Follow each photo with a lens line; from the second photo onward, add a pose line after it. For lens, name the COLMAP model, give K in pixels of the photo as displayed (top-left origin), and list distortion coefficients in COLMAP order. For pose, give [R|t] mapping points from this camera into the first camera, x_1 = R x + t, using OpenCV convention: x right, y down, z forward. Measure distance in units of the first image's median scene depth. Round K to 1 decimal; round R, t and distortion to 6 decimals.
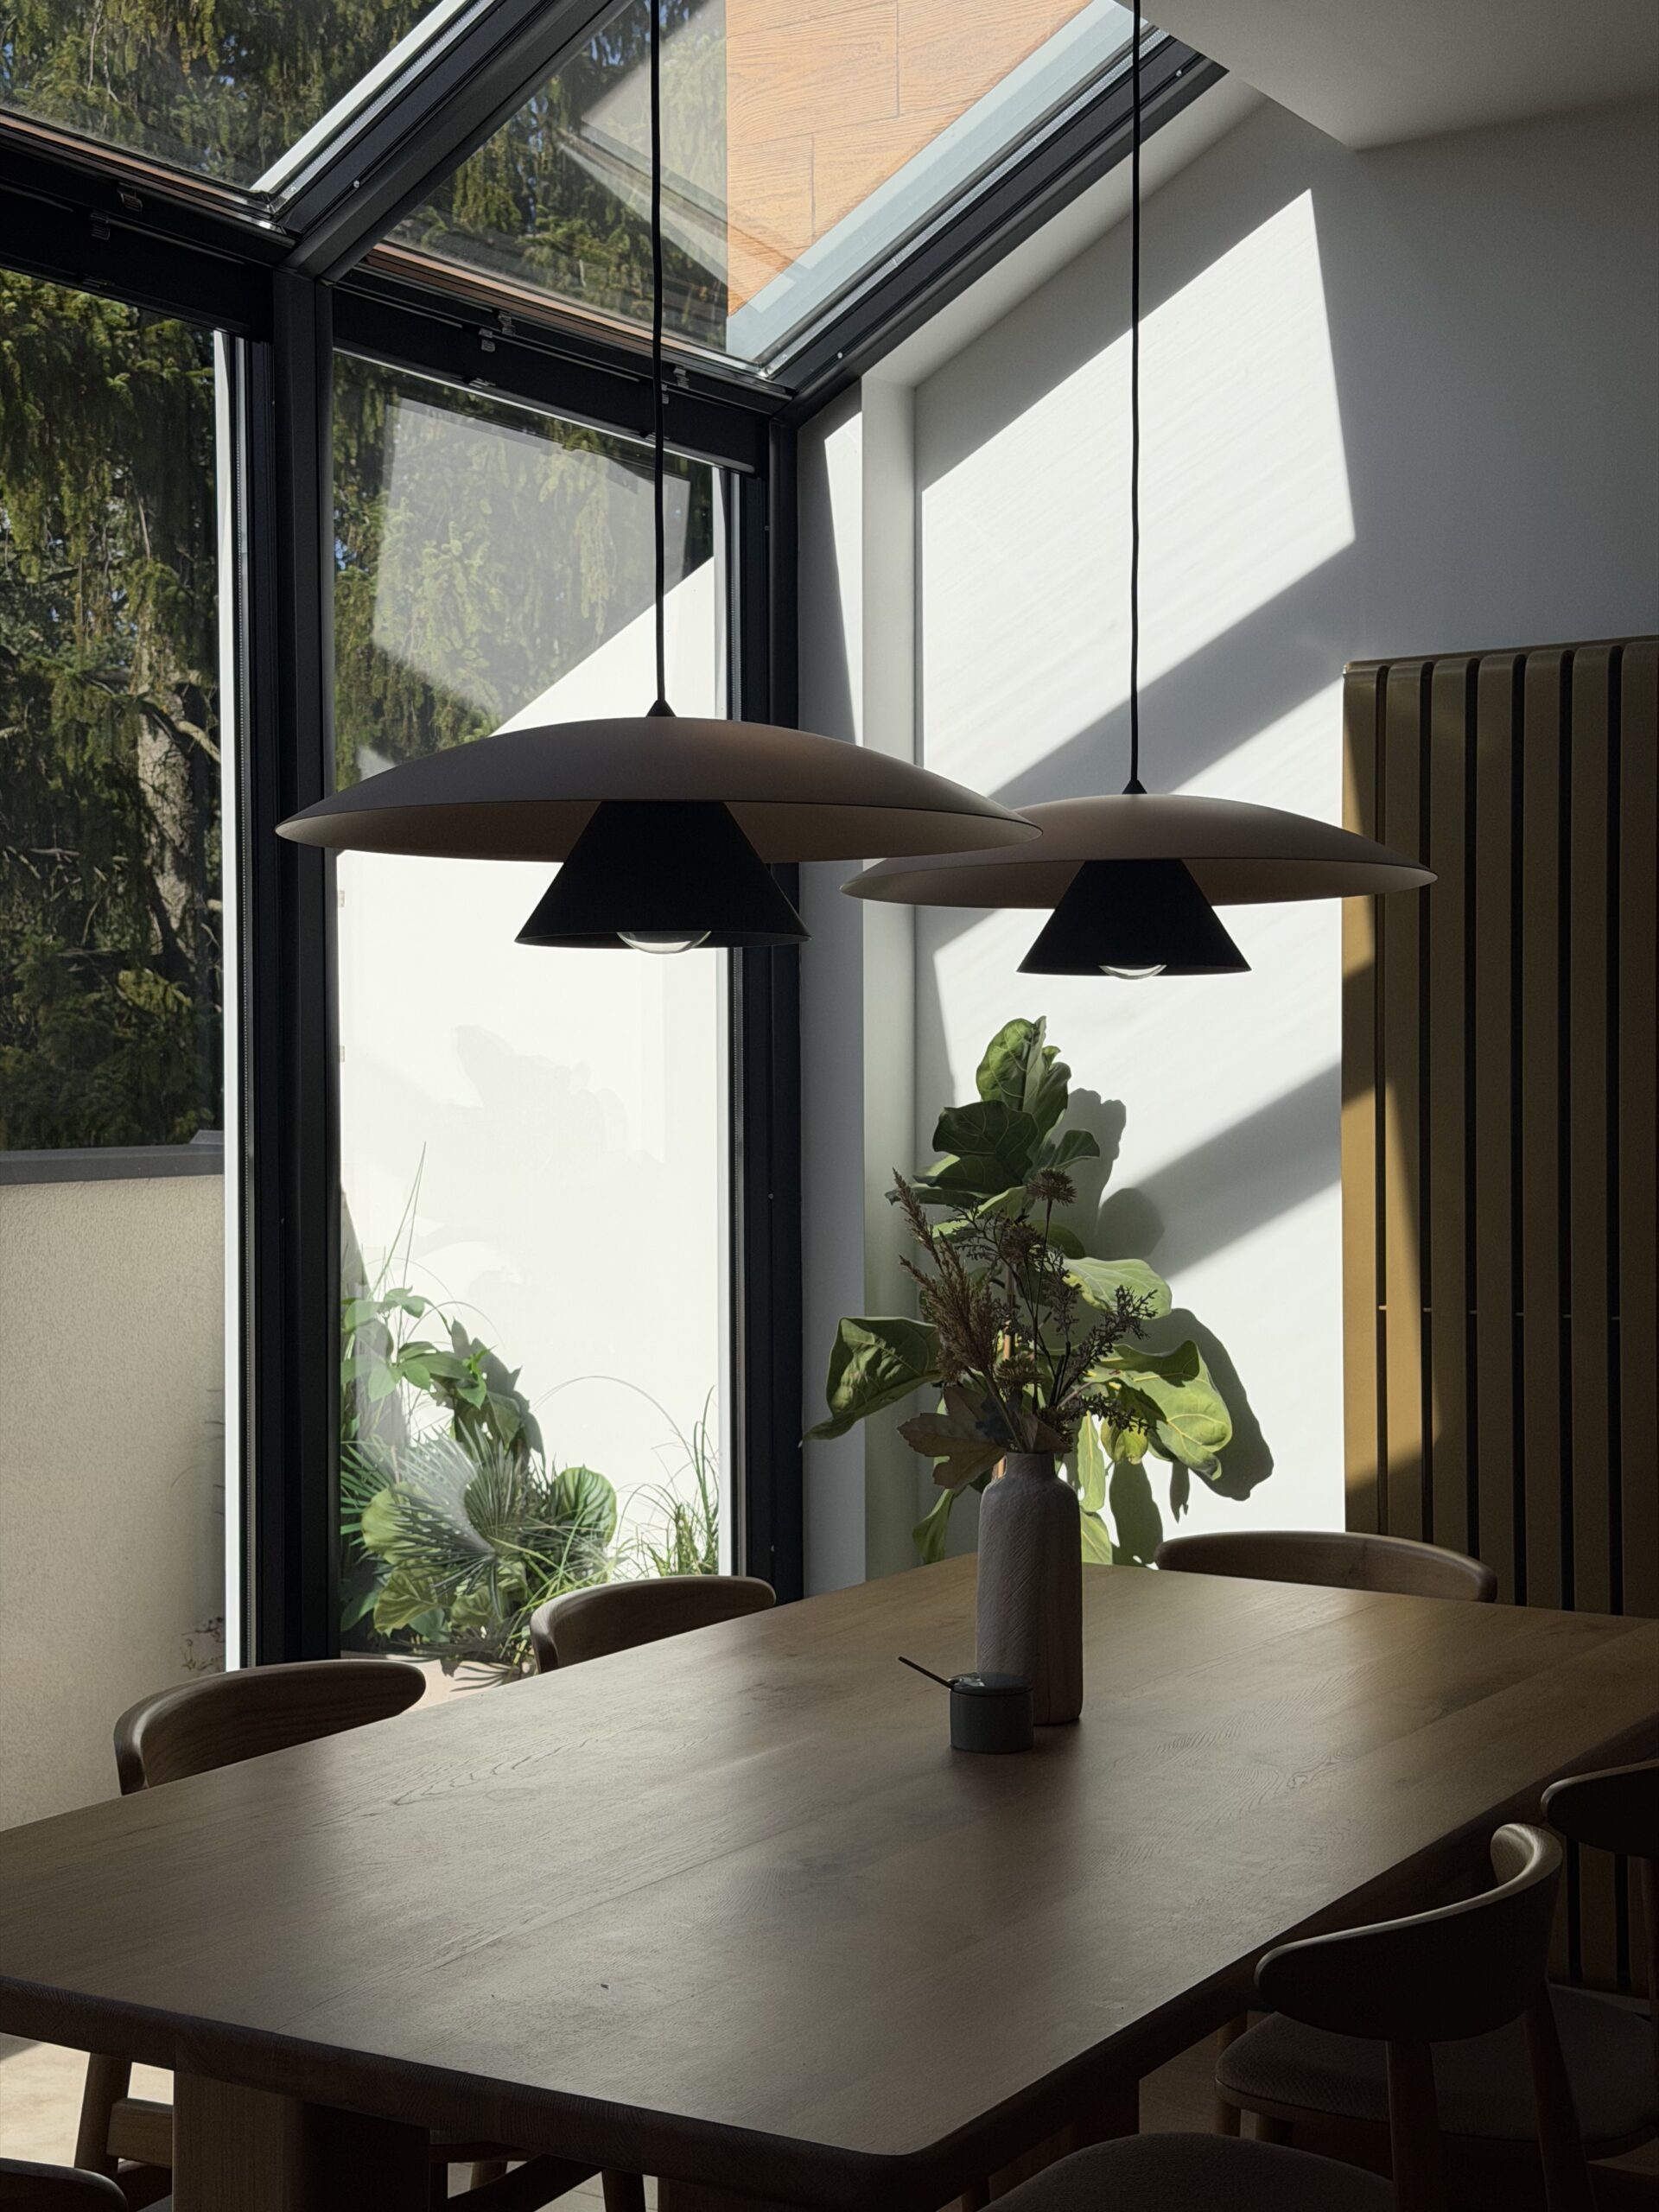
lens RADIAL K [[3088.8, 0, 829.5], [0, 3088.8, 1106.0], [0, 0, 1]] dist [0.143544, -0.150436]
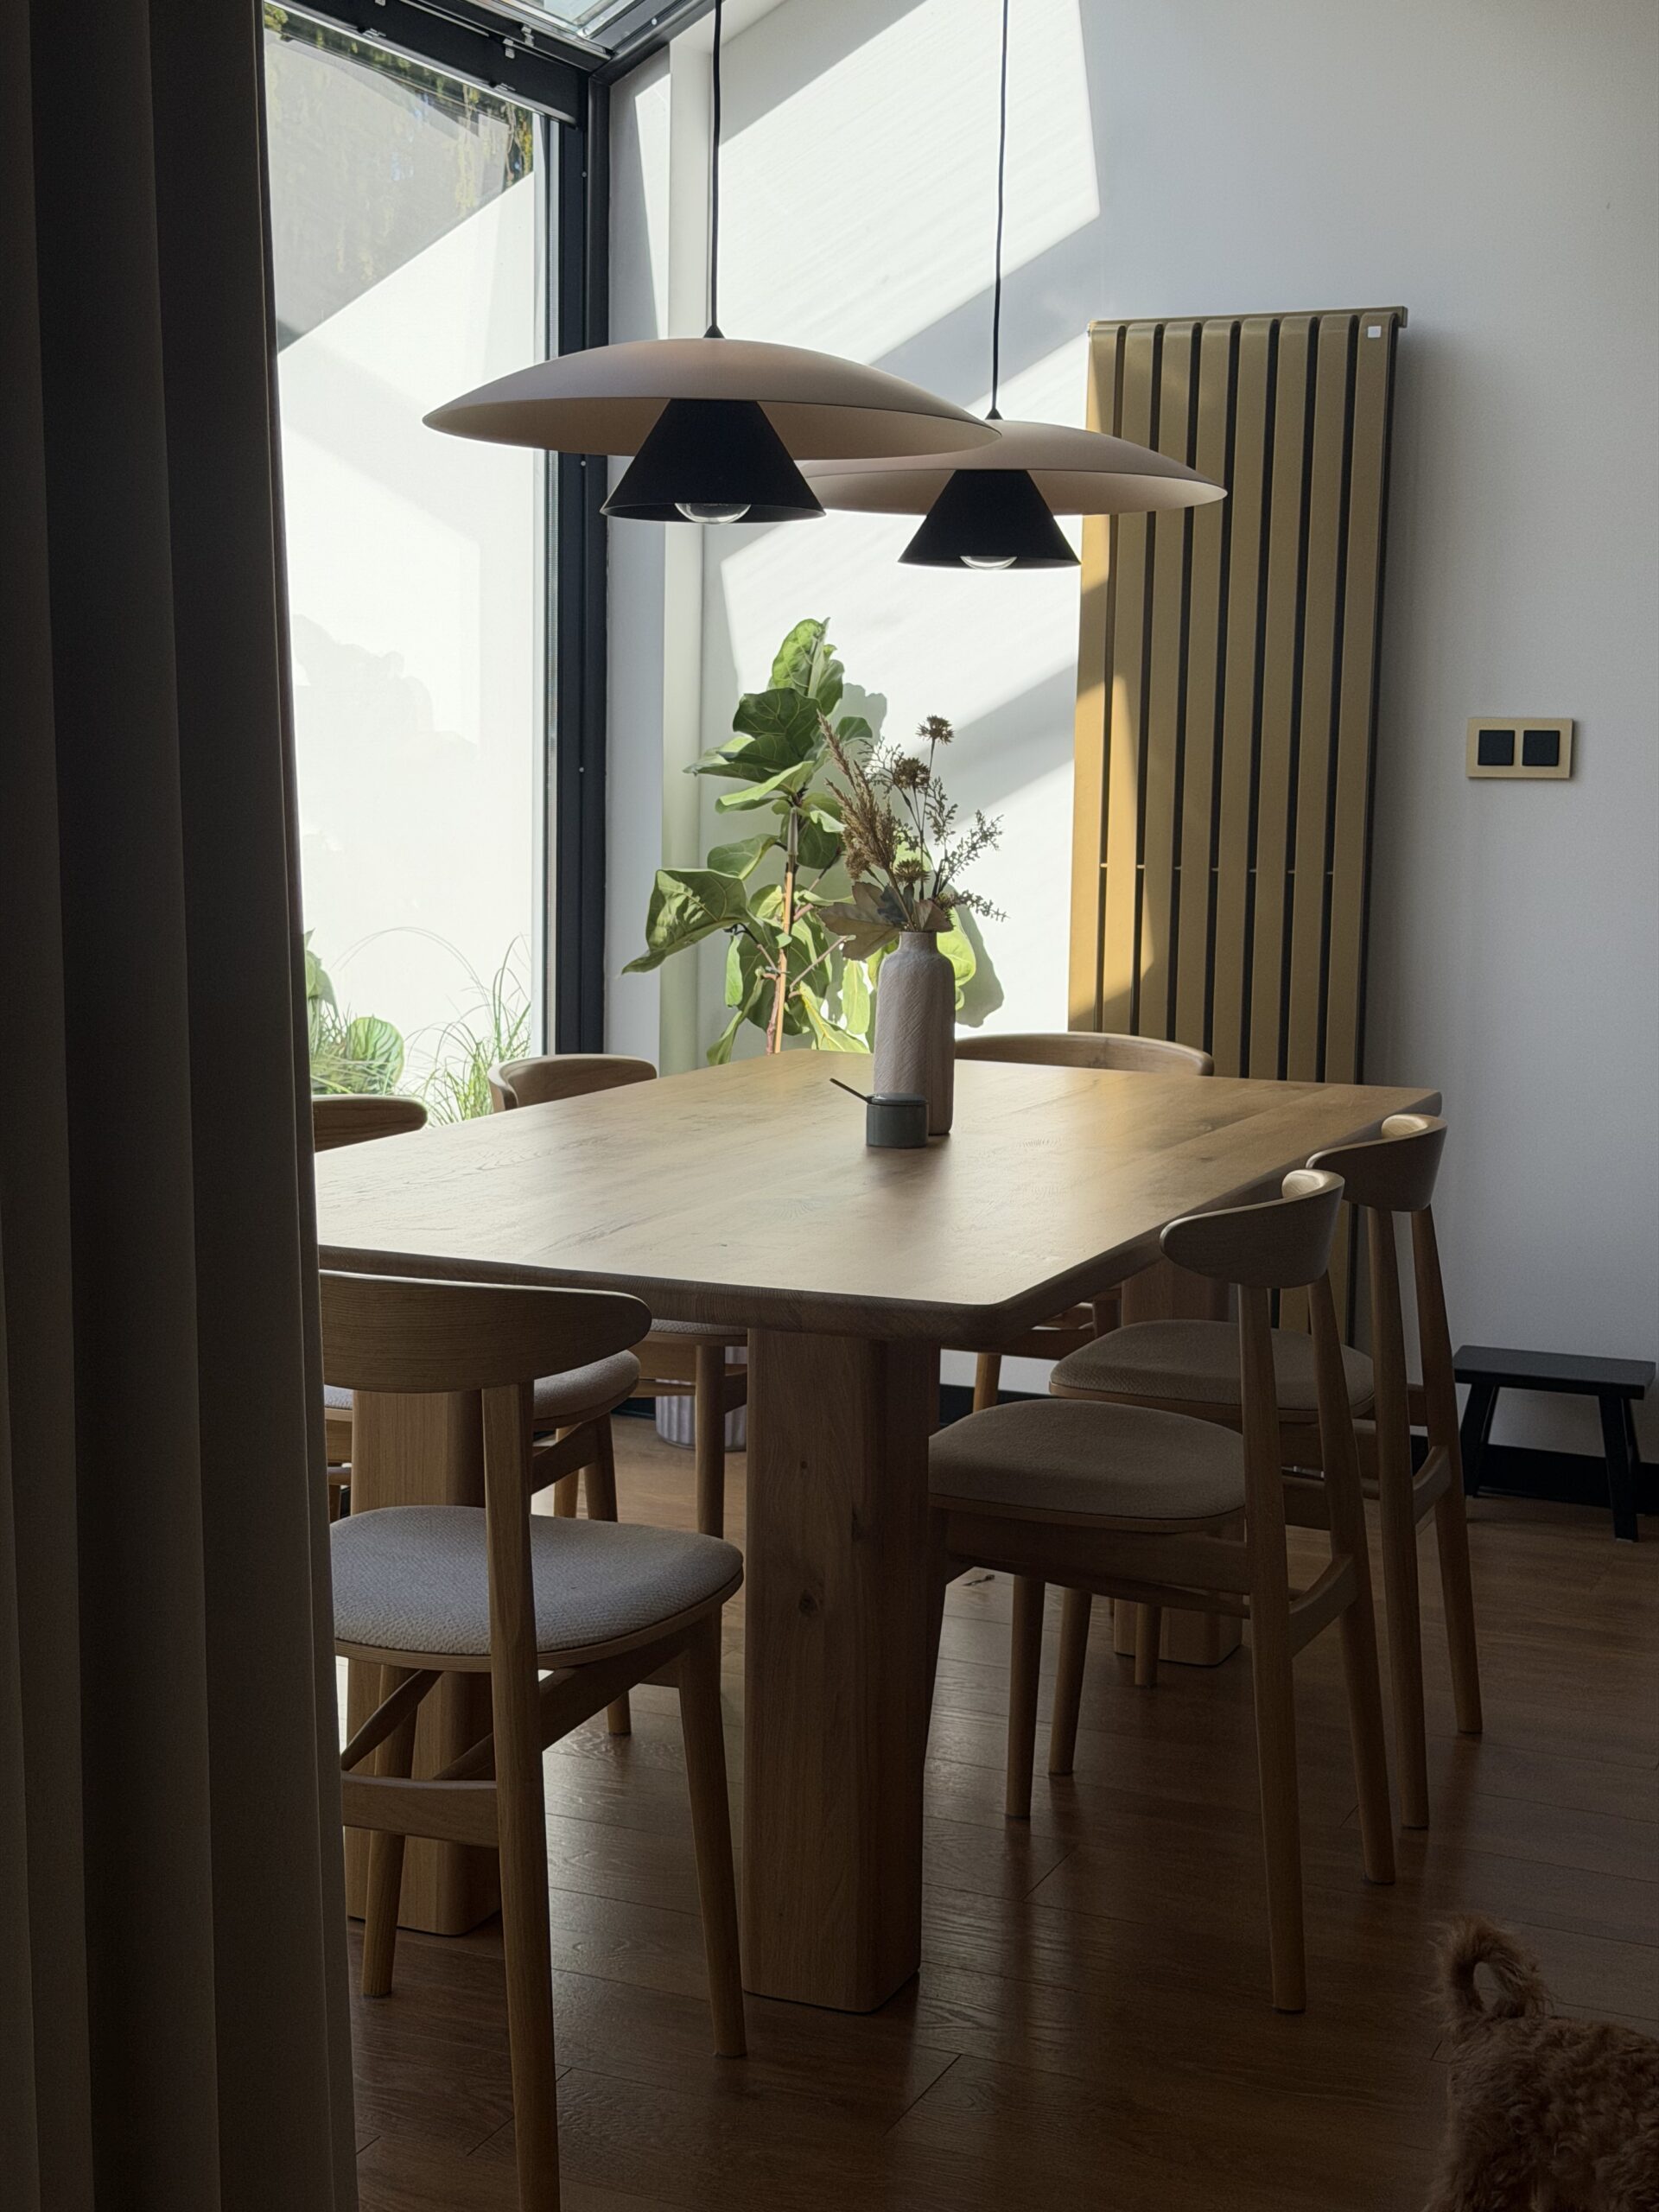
lens RADIAL K [[3088.8, 0, 829.5], [0, 3088.8, 1106.0], [0, 0, 1]] dist [0.143544, -0.150436]
pose [[0.987585, 0.004986, 0.157006, -0.116295], [-0.021929, 0.994085, 0.106372, 0.030766], [-0.155547, -0.108494, 0.981852, -0.186588]]
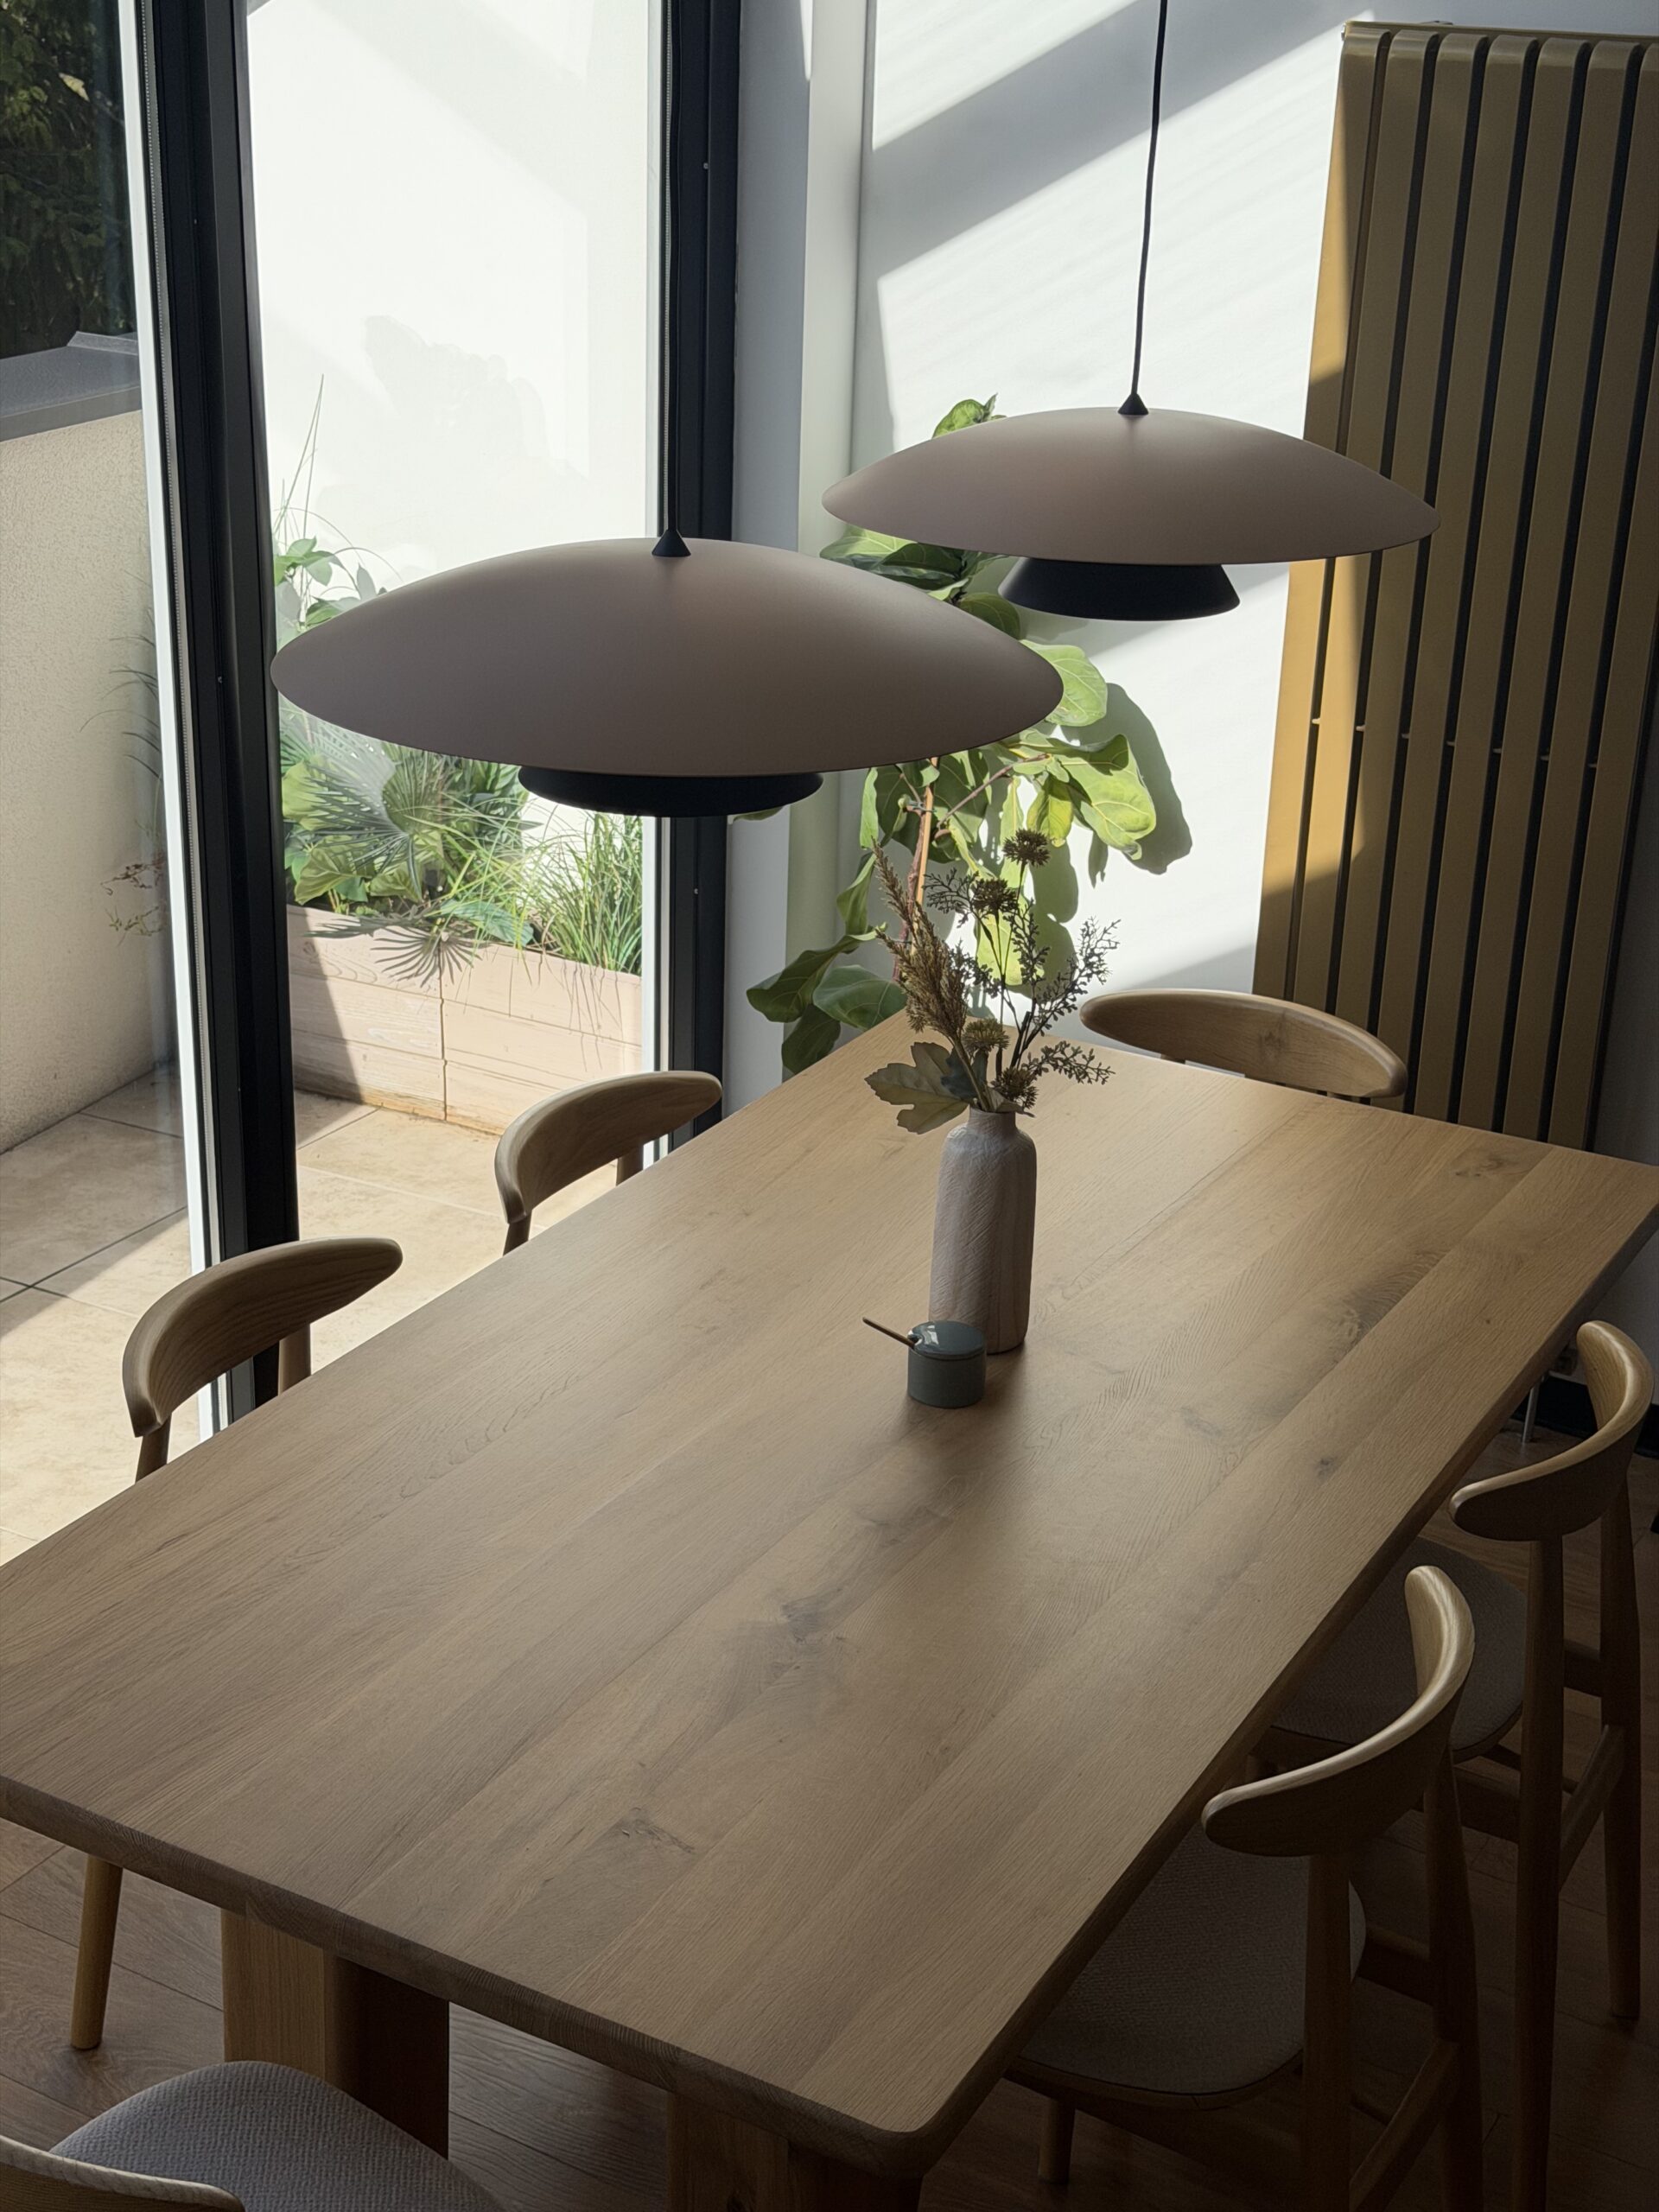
lens RADIAL K [[3088.8, 0, 829.5], [0, 3088.8, 1106.0], [0, 0, 1]] dist [0.143544, -0.150436]
pose [[0.998417, 0.017200, 0.053547, -0.029646], [-0.035476, 0.931390, 0.362290, -0.171930], [-0.043642, -0.363616, 0.930526, 0.025733]]
